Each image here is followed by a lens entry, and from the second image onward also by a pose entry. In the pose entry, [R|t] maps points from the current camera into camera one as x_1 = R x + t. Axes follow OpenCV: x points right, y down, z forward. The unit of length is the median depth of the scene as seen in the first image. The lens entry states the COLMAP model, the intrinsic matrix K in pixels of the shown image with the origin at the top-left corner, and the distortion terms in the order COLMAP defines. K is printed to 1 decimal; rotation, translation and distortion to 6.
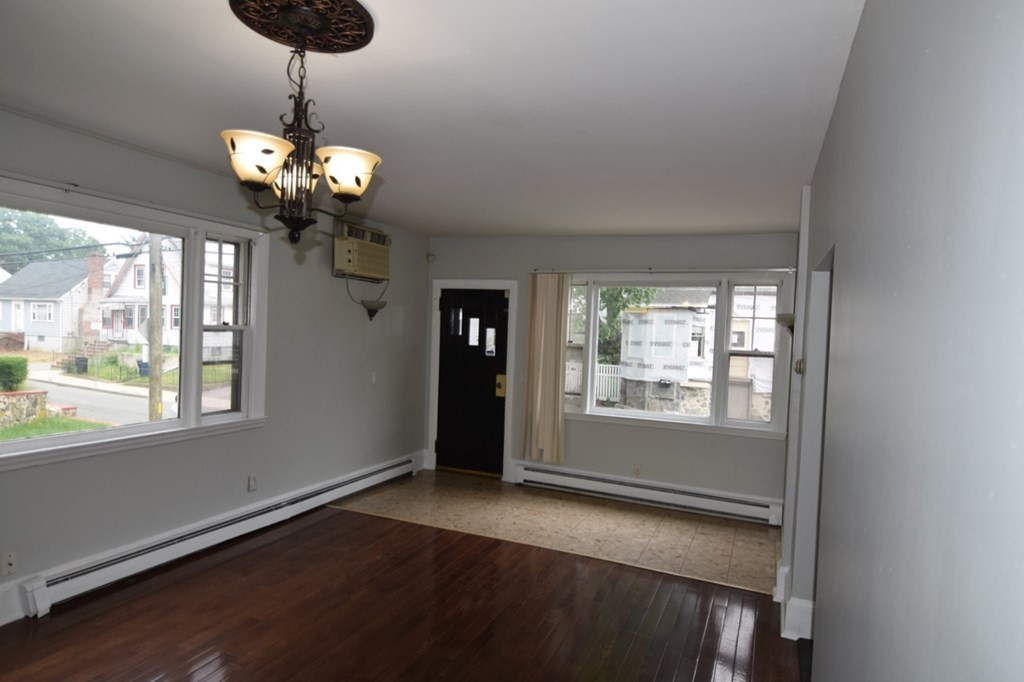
lens RADIAL K [[616.0, 0, 511.4], [0, 616.0, 340.7], [0, 0, 1]] dist [0.004537, -0.010641]
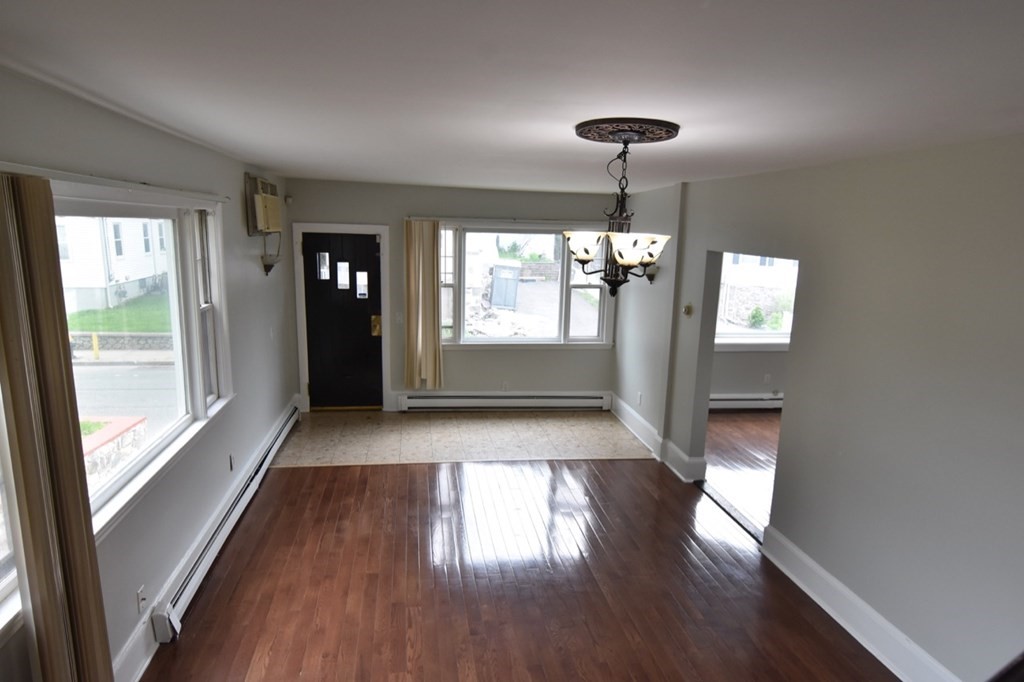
lens RADIAL K [[616.0, 0, 510.1], [0, 616.0, 344.6], [0, 0, 1]] dist [0.004537, -0.010641]
pose [[0.845186, -0.115752, 0.521787, -0.395919], [0.016432, 0.981432, 0.191103, -0.098497], [-0.534219, -0.152944, 0.831395, -0.017558]]
